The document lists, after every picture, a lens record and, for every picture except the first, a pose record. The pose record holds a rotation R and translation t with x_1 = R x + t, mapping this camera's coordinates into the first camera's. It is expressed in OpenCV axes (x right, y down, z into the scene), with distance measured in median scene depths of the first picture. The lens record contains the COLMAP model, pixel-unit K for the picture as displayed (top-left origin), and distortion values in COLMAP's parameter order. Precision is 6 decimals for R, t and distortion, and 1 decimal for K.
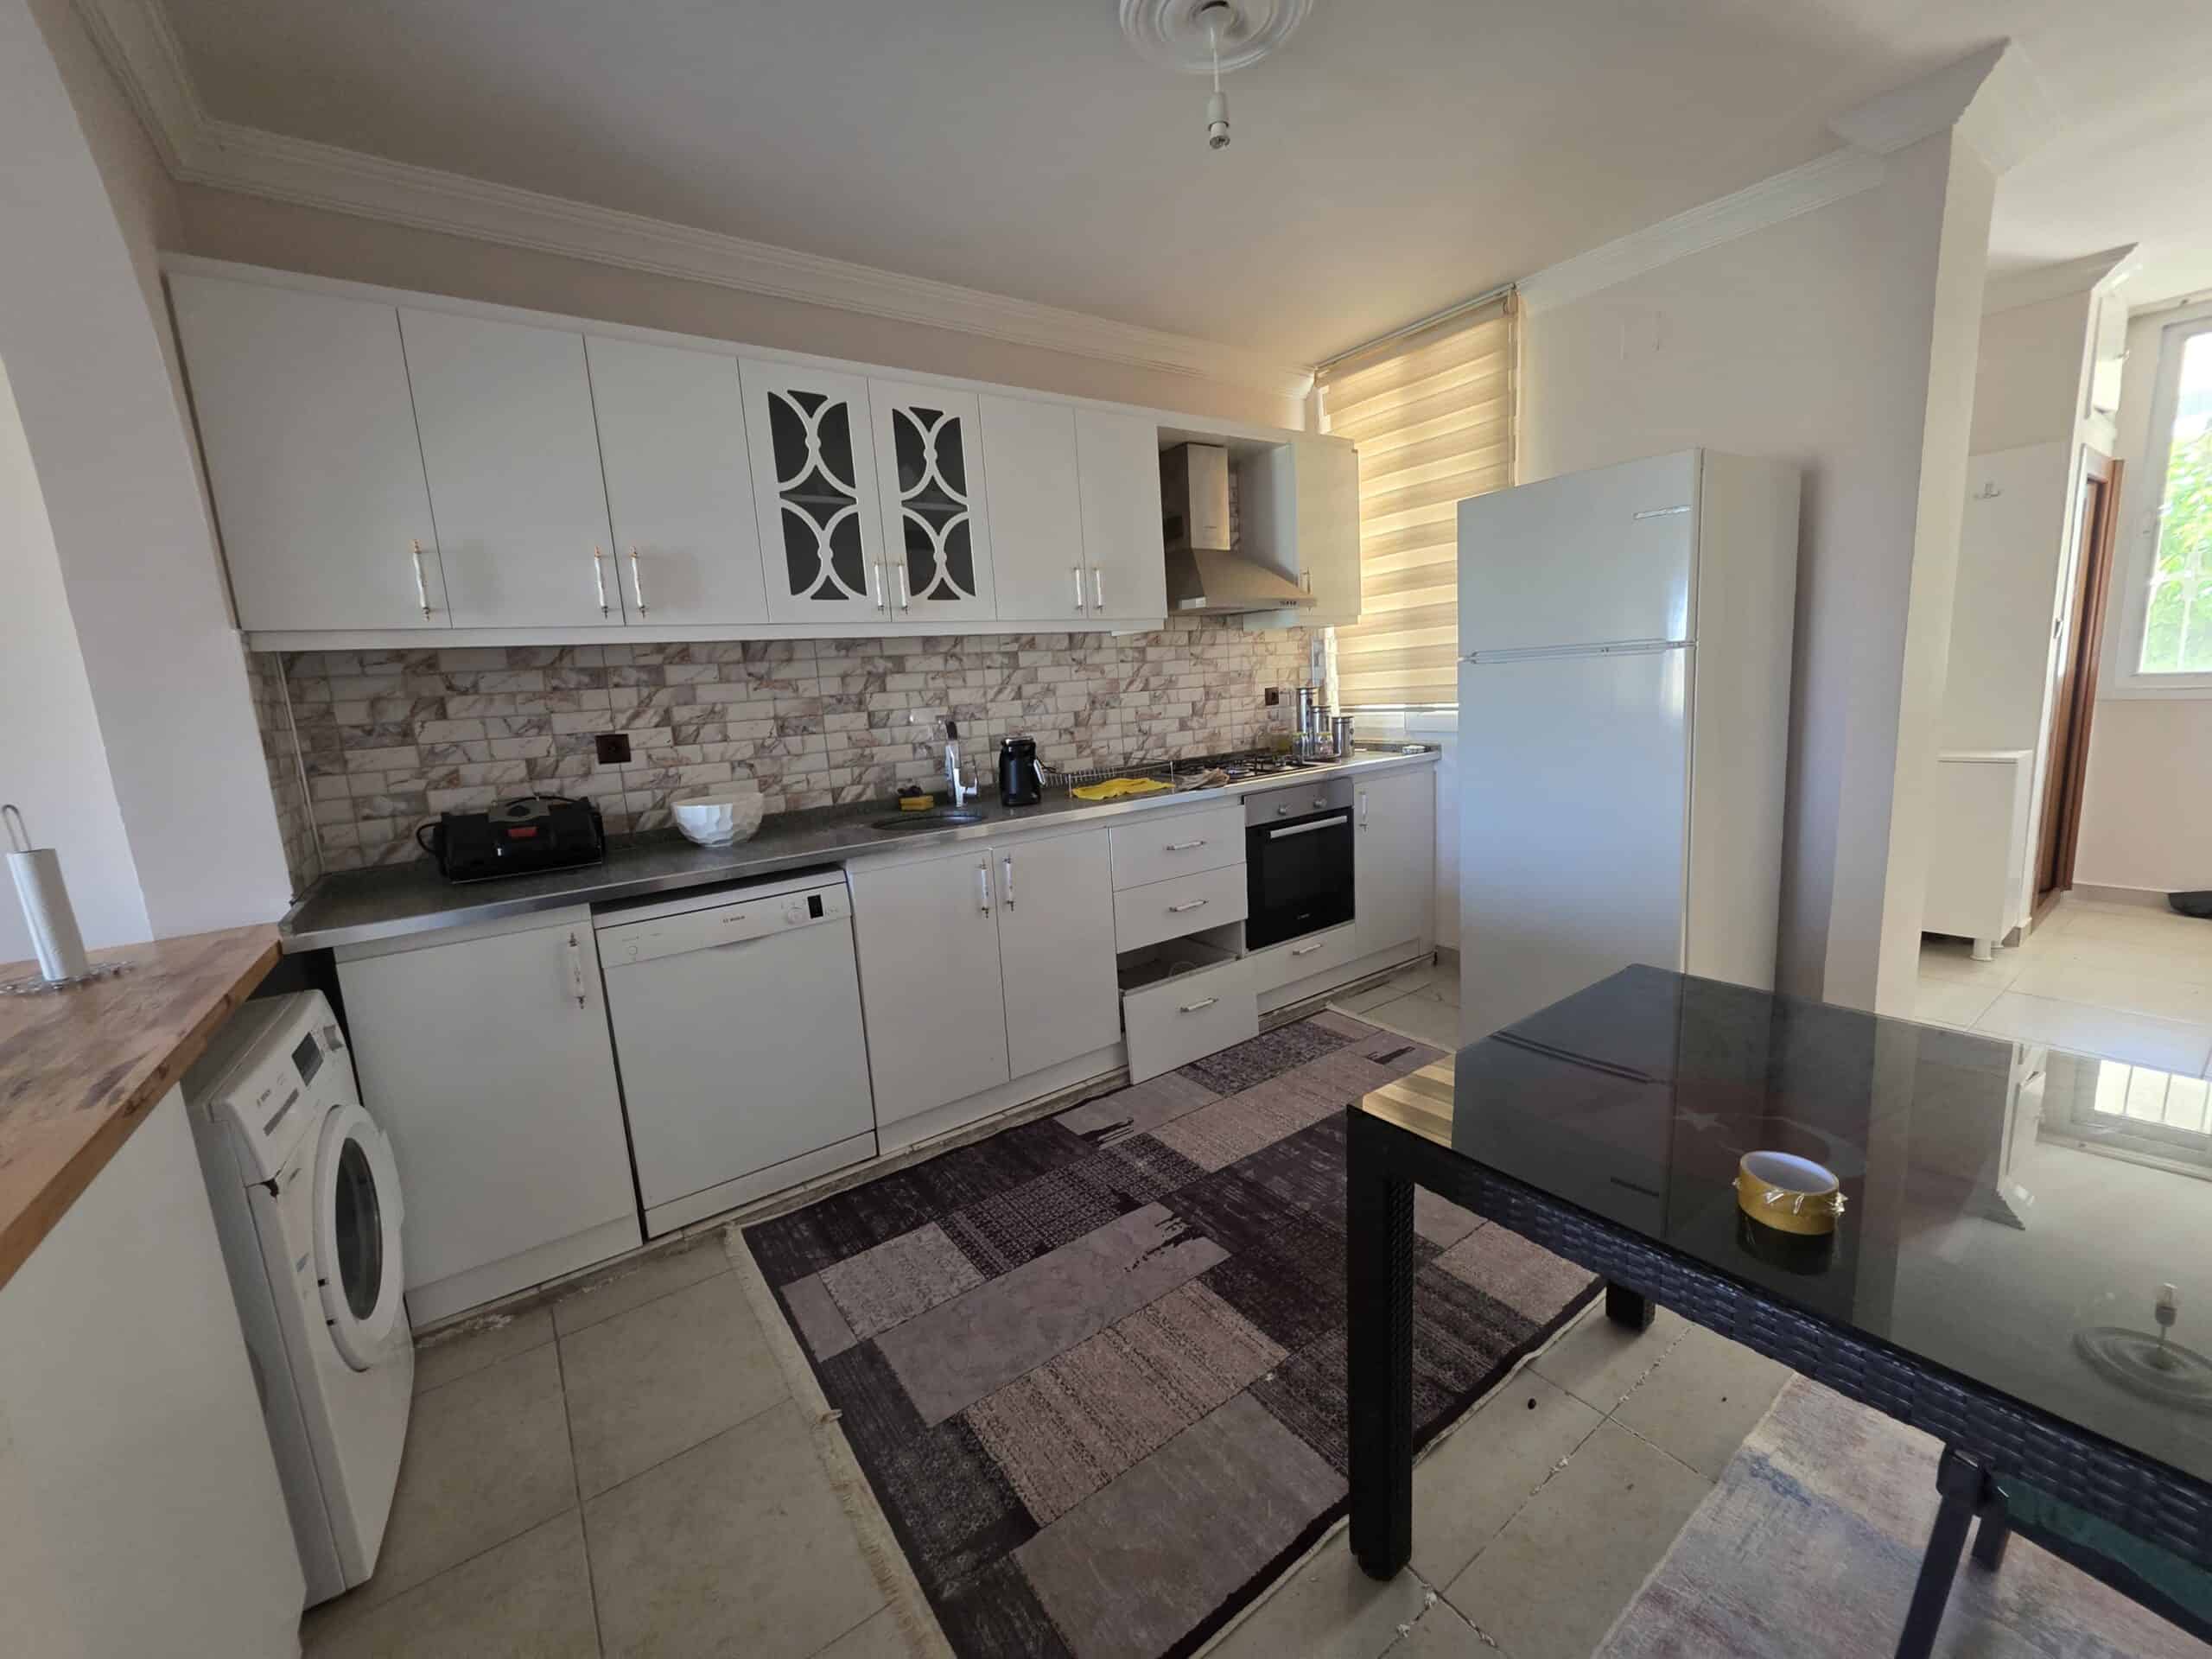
lens RADIAL K [[896.1, 0, 1117.6], [0, 896.1, 824.7], [0, 0, 1]] dist [0.002398, 0.000397]
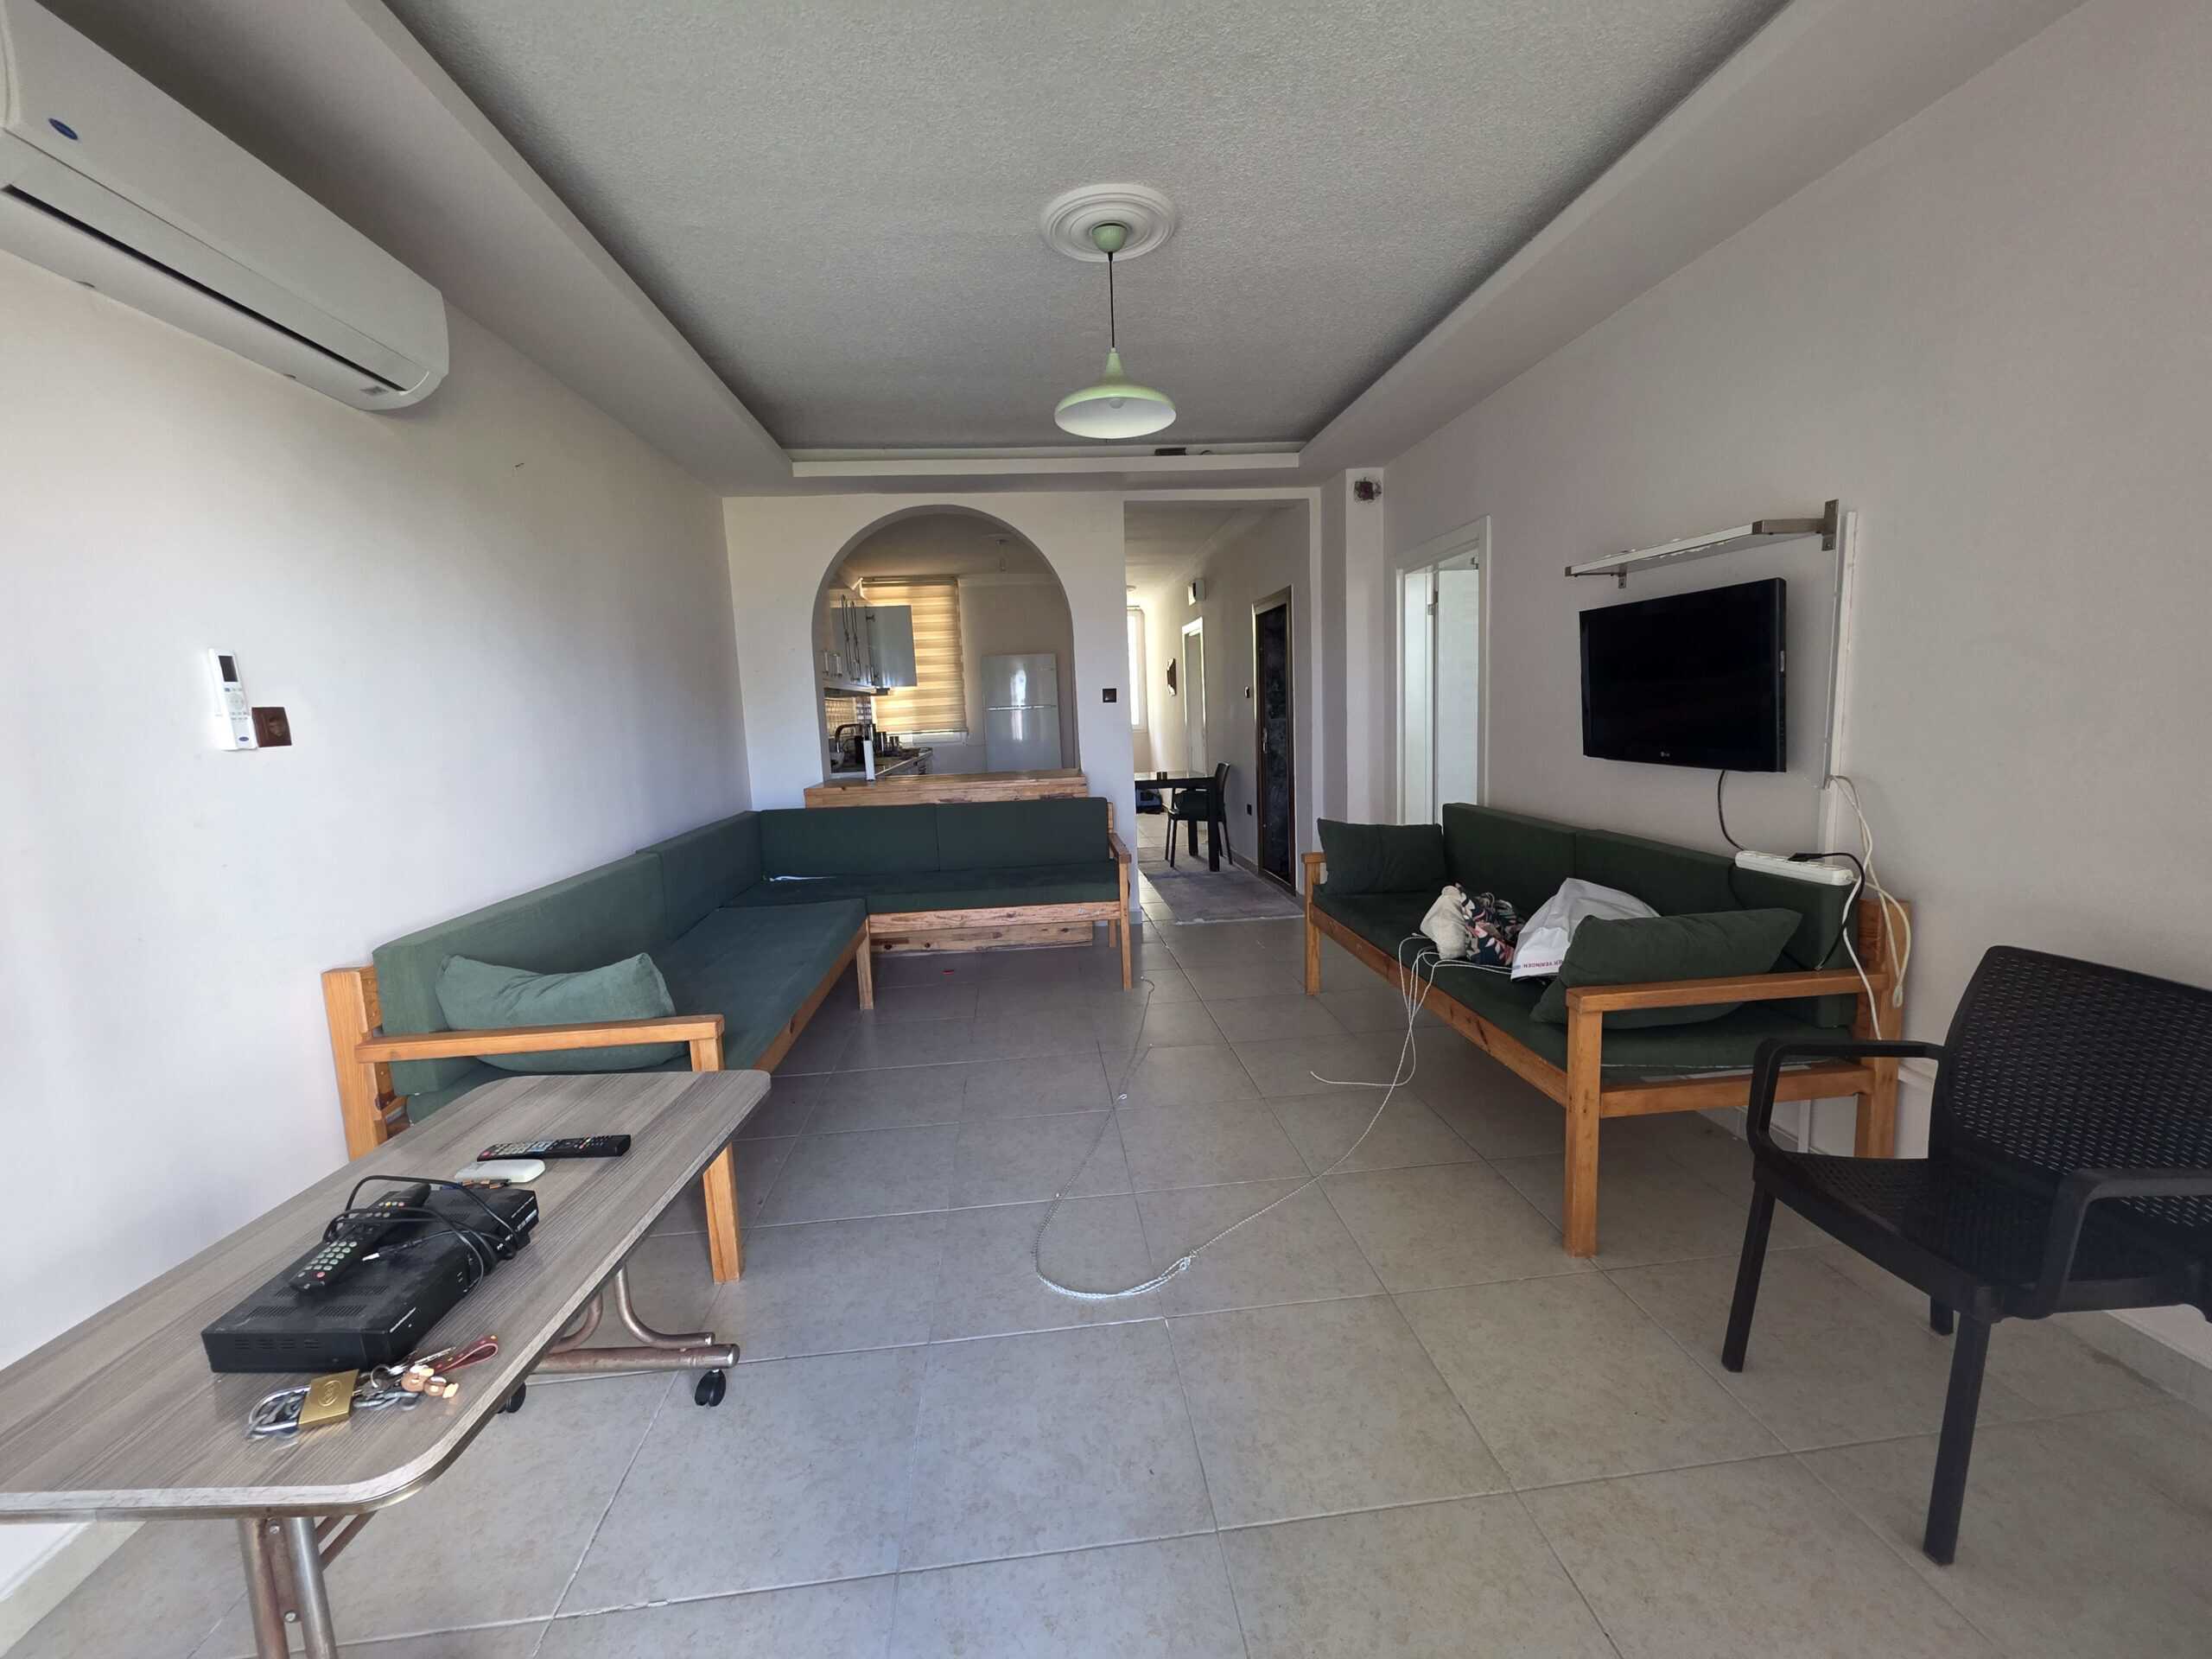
lens RADIAL K [[896.1, 0, 1114.1], [0, 896.1, 824.2], [0, 0, 1]] dist [0.002398, 0.000397]
pose [[0.507635, -0.069571, 0.858759, -1.619995], [0.151644, 0.988389, -0.009568, 0.230650], [-0.848122, 0.135082, 0.512291, -0.664095]]
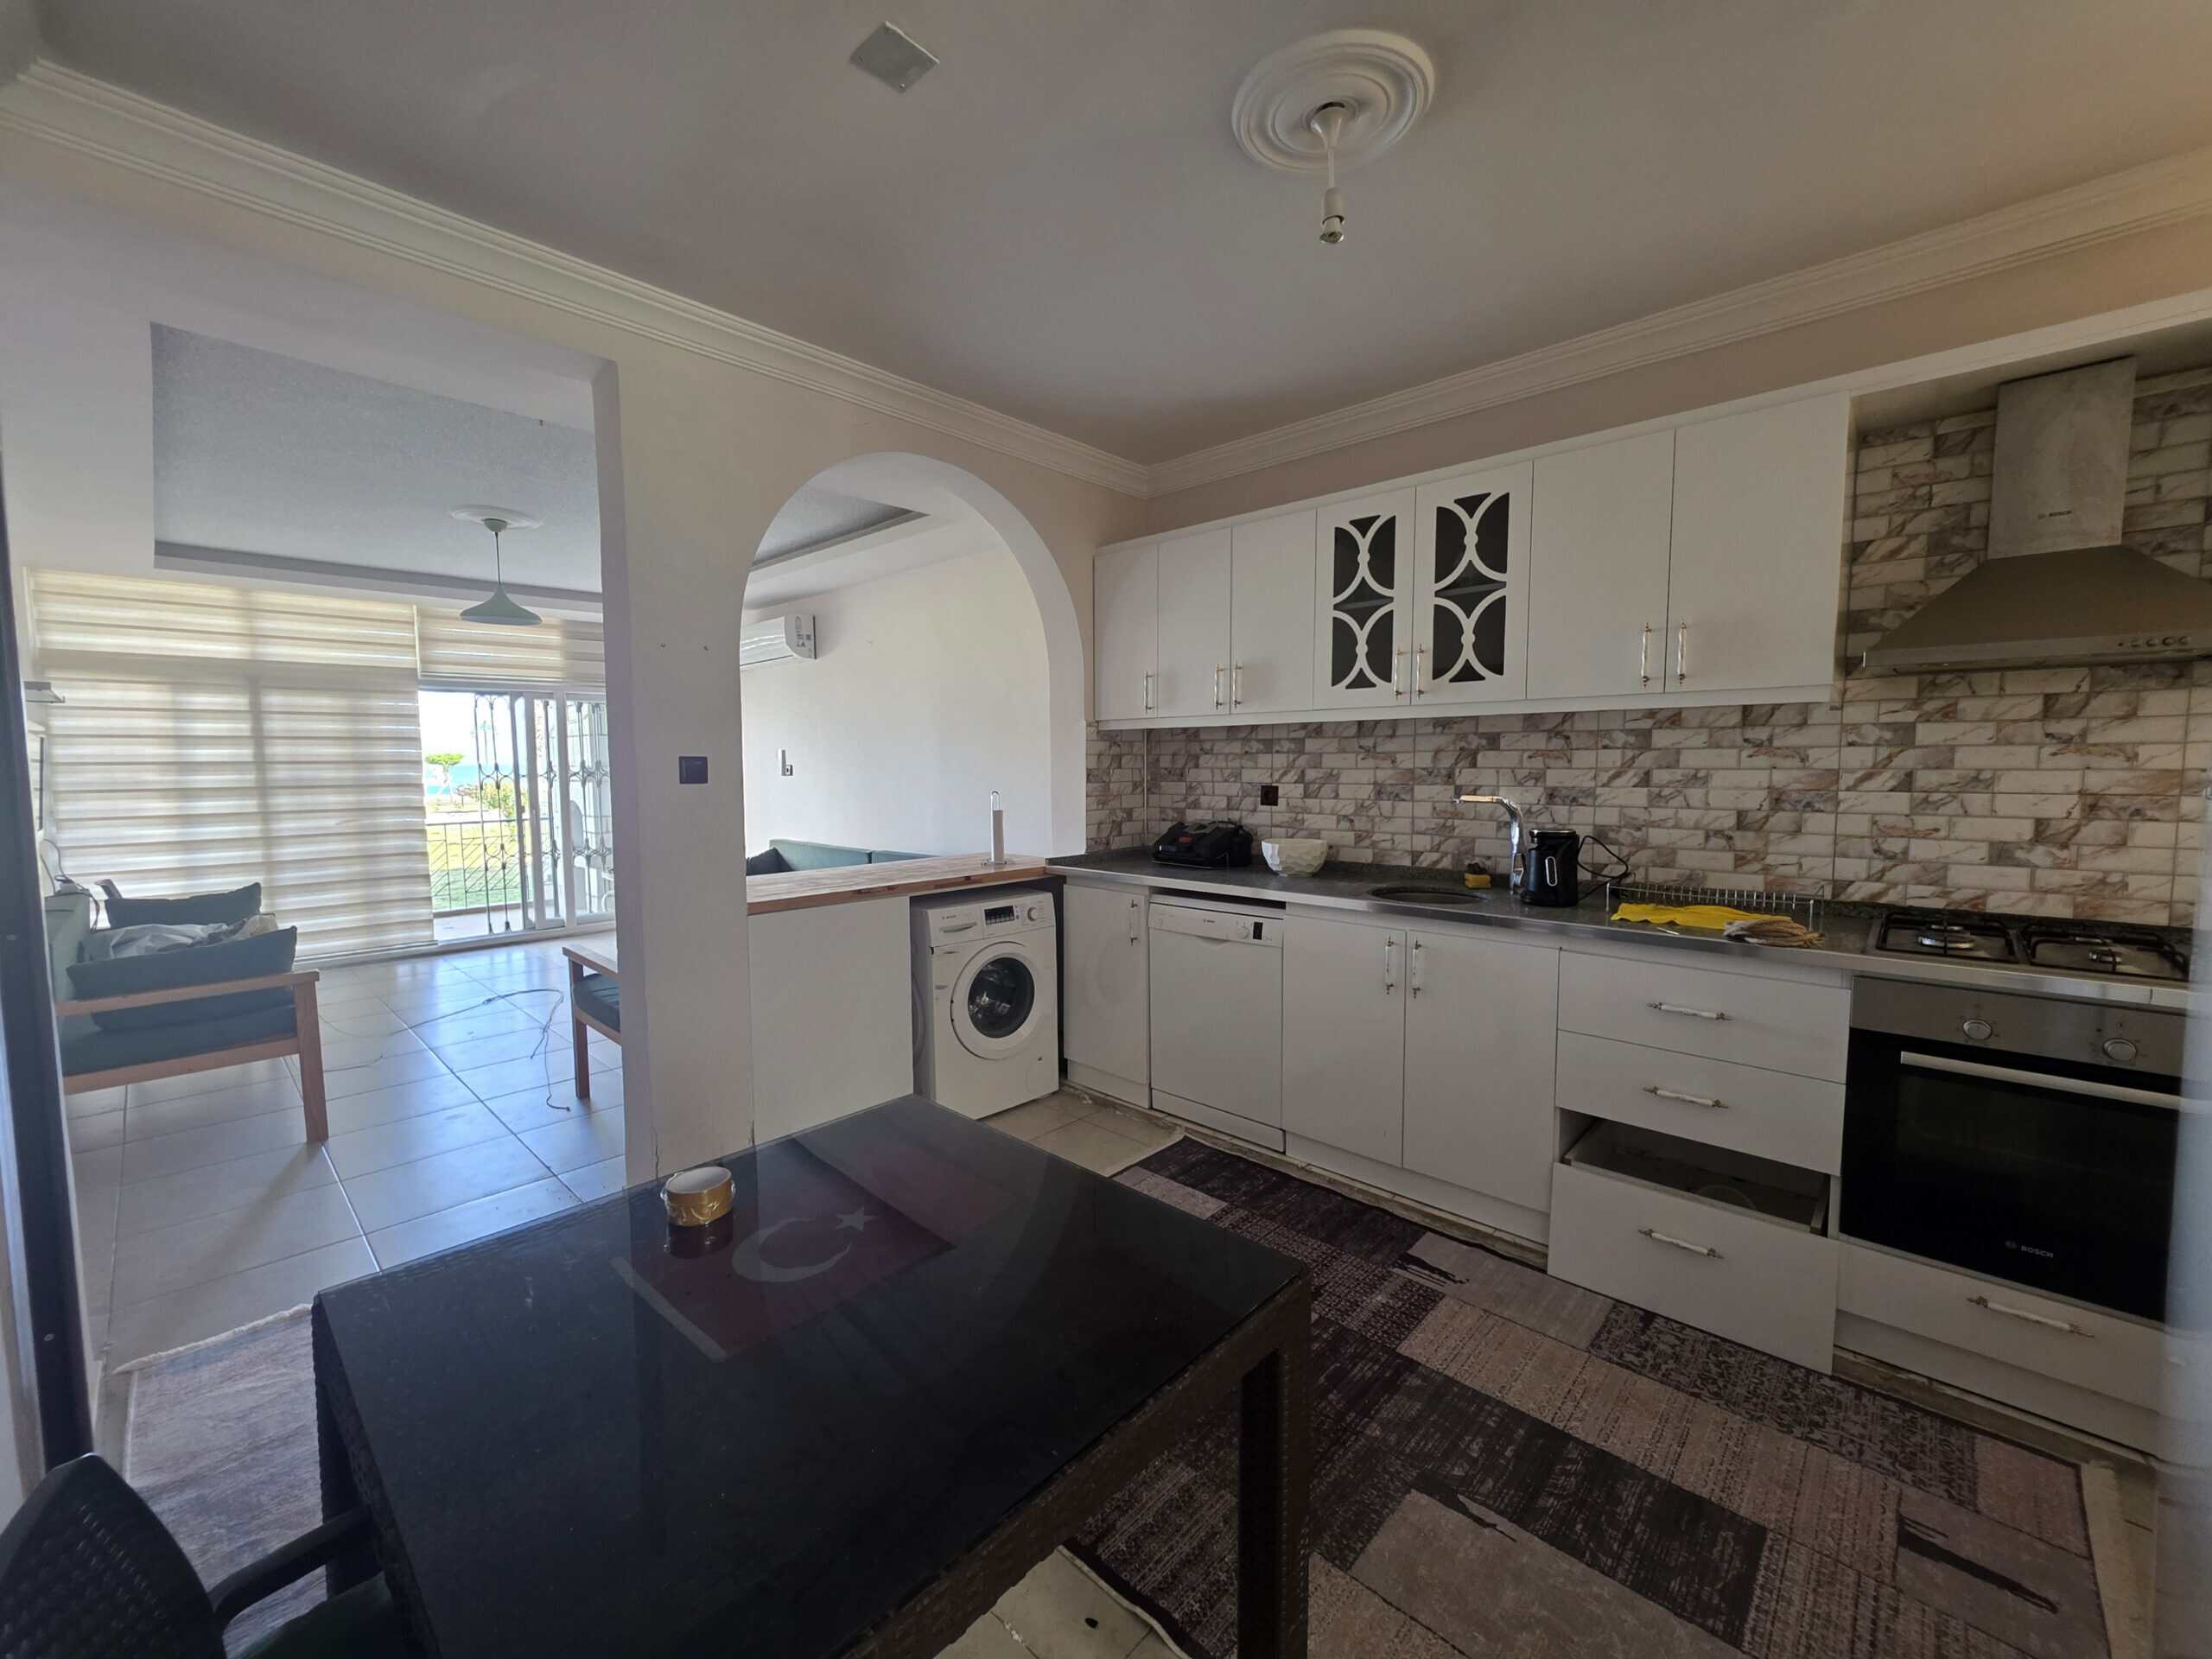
lens RADIAL K [[896.1, 0, 1108.5], [0, 896.1, 830.8], [0, 0, 1]] dist [0.002398, 0.000397]
pose [[0.183453, 0.132316, -0.974083, 0.735963], [-0.167688, 0.980589, 0.101618, -0.123133], [0.968621, 0.144700, 0.202080, 0.440684]]
